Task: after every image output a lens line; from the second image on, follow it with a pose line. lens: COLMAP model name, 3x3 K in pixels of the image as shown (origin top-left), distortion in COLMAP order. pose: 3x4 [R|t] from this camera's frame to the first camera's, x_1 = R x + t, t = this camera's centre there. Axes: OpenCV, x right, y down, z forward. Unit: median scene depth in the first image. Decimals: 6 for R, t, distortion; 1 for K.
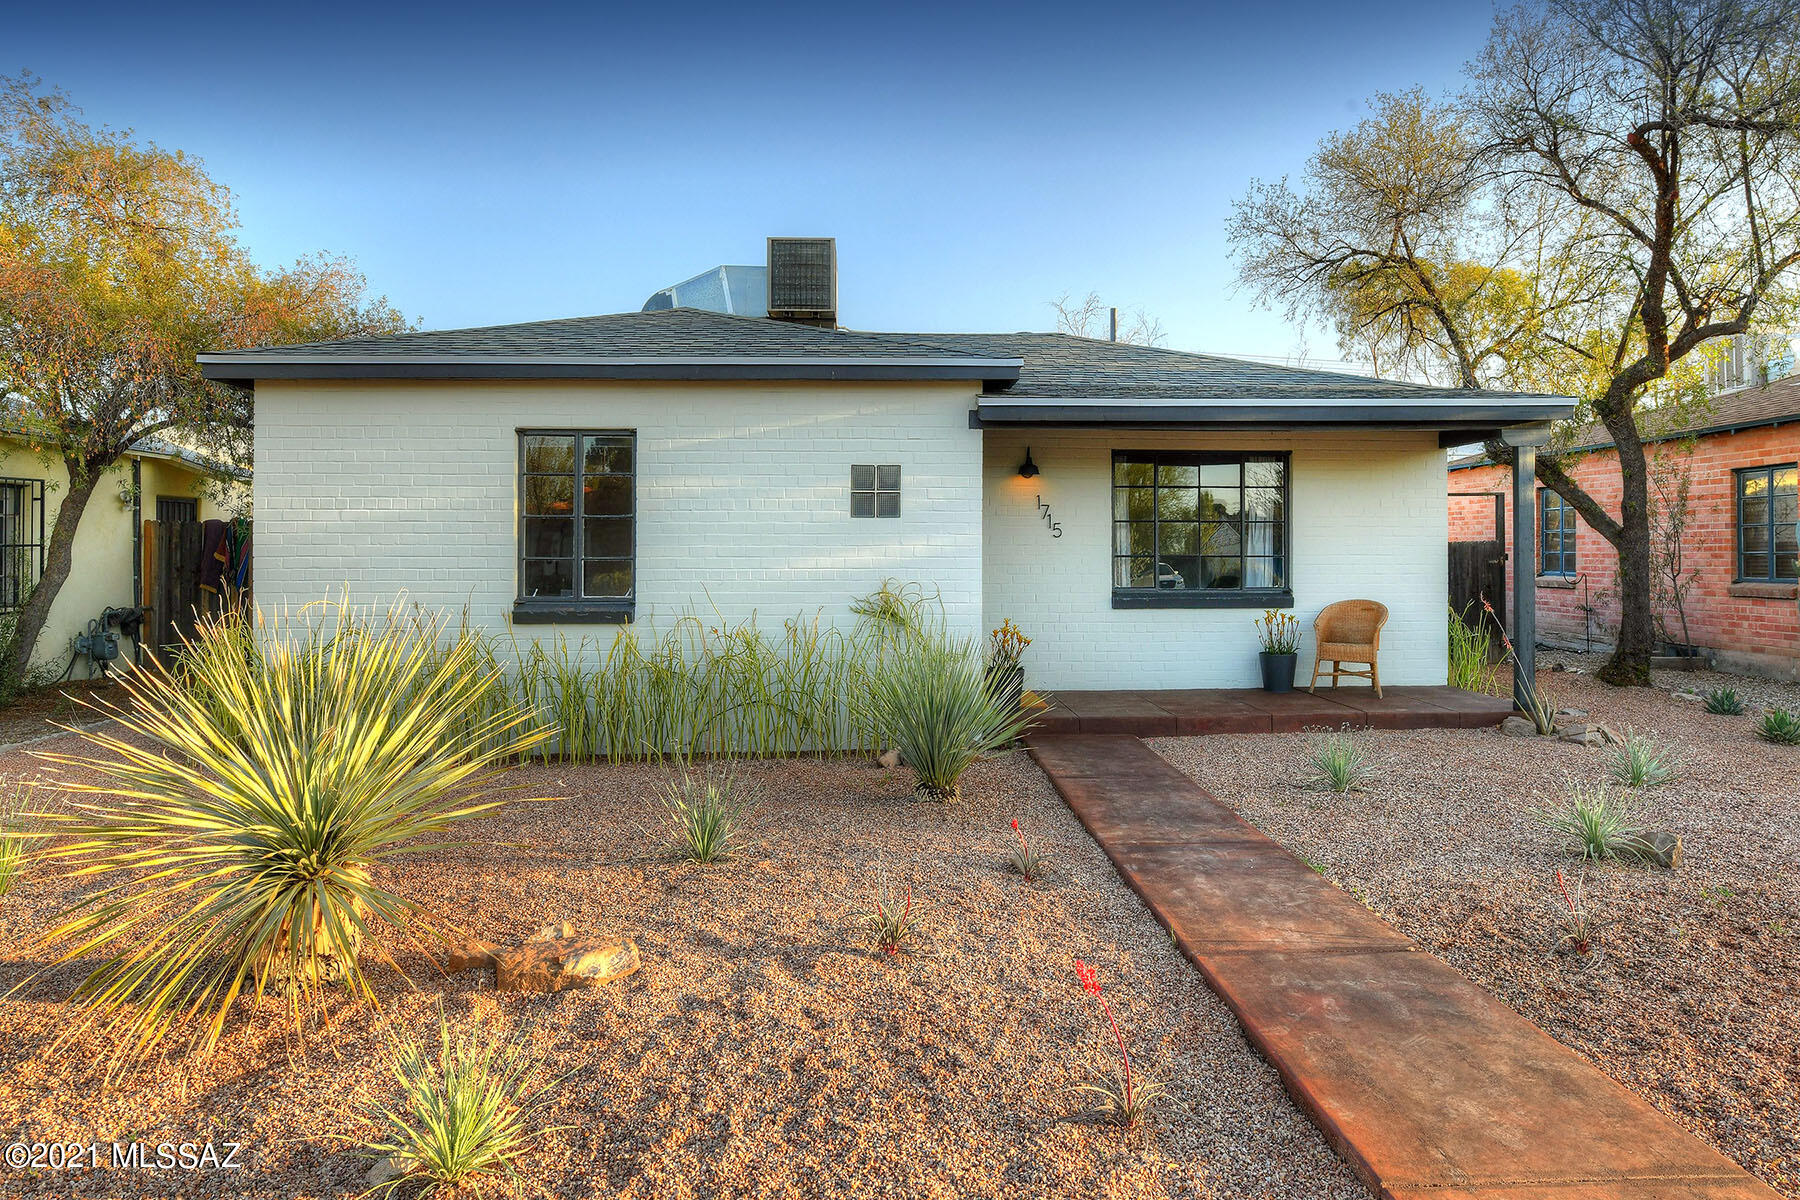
lens RADIAL K [[1053.3, 0, 888.9], [0, 1053.3, 602.9], [0, 0, 1]] dist [0.000003, -0.005987]
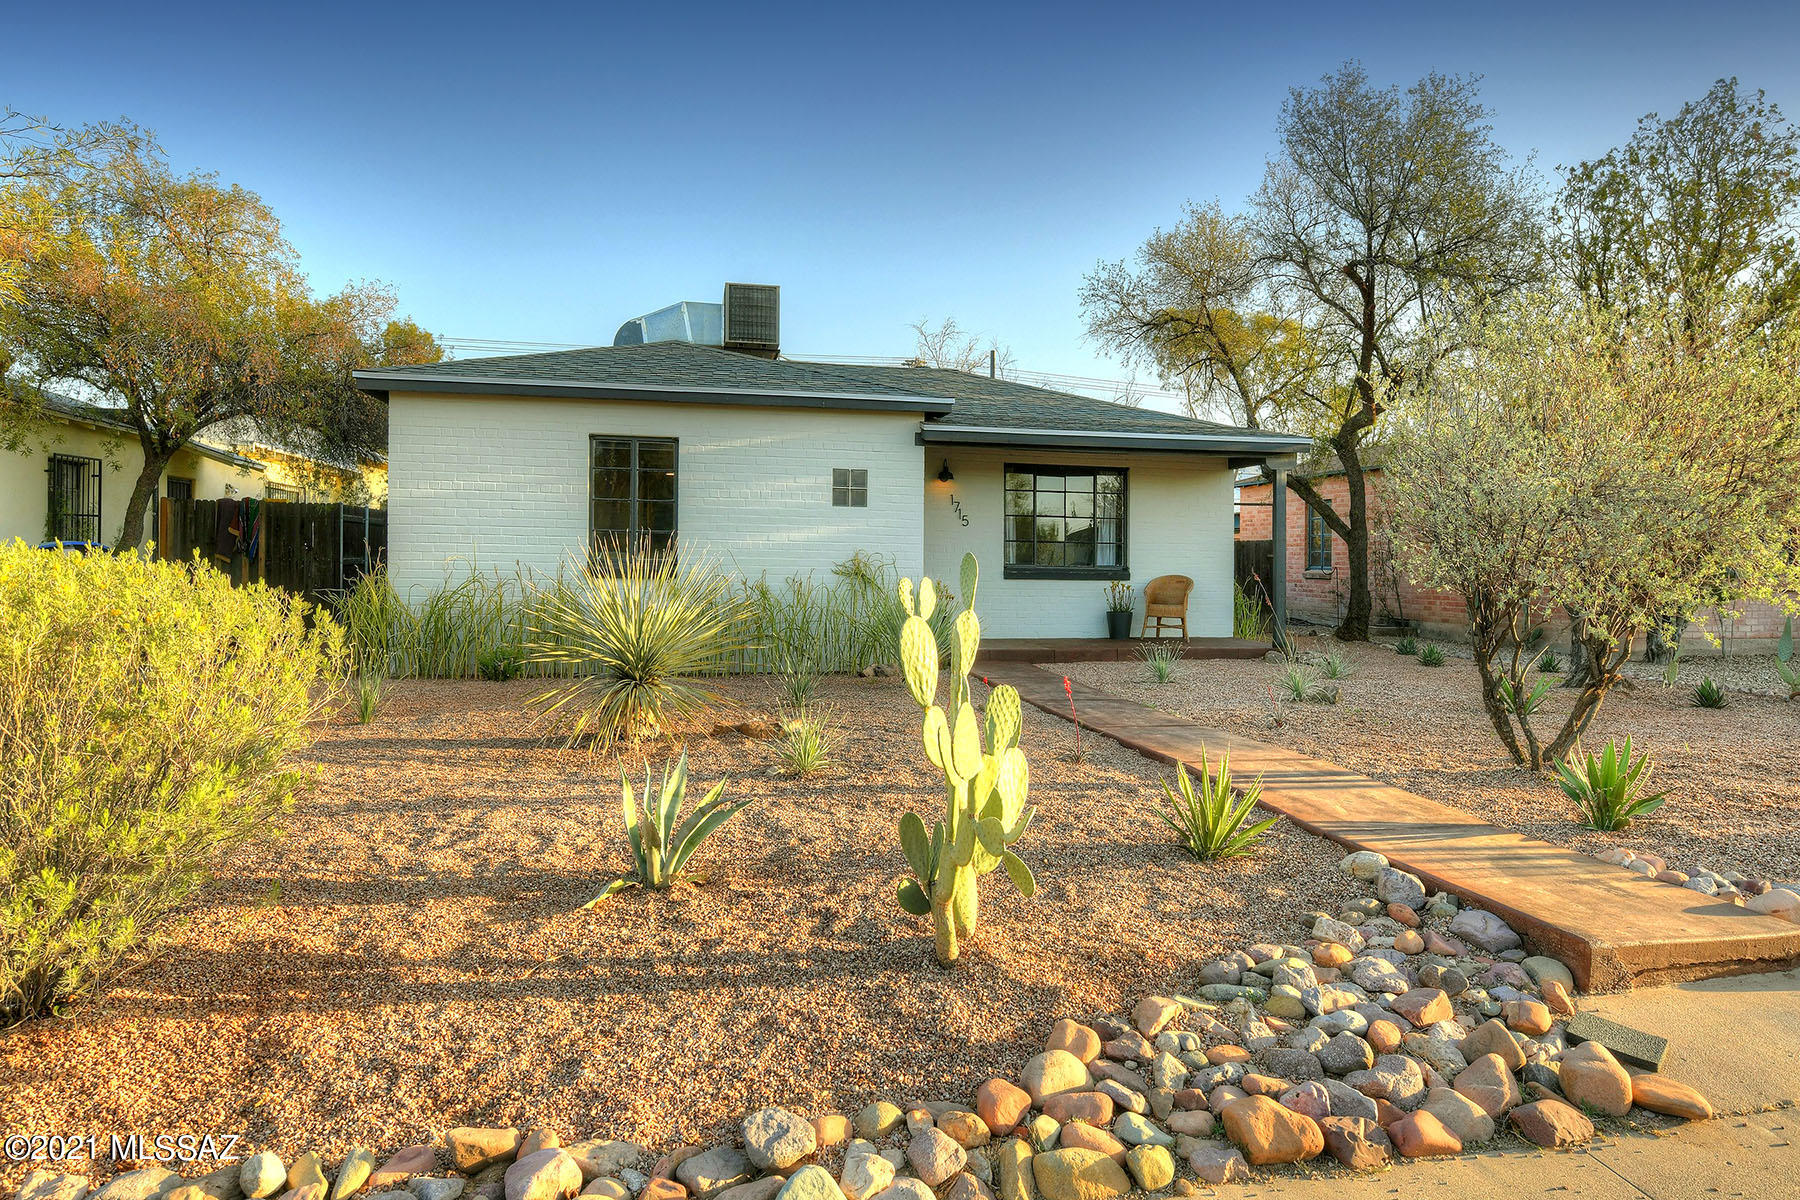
lens RADIAL K [[1053.3, 0, 903.1], [0, 1053.3, 590.1], [0, 0, 1]] dist [0.000003, -0.005987]
pose [[0.985850, 0.011764, 0.167218, -0.136360], [-0.009034, 0.999813, -0.017077, 0.041565], [-0.167388, 0.015325, 0.985772, -0.305284]]
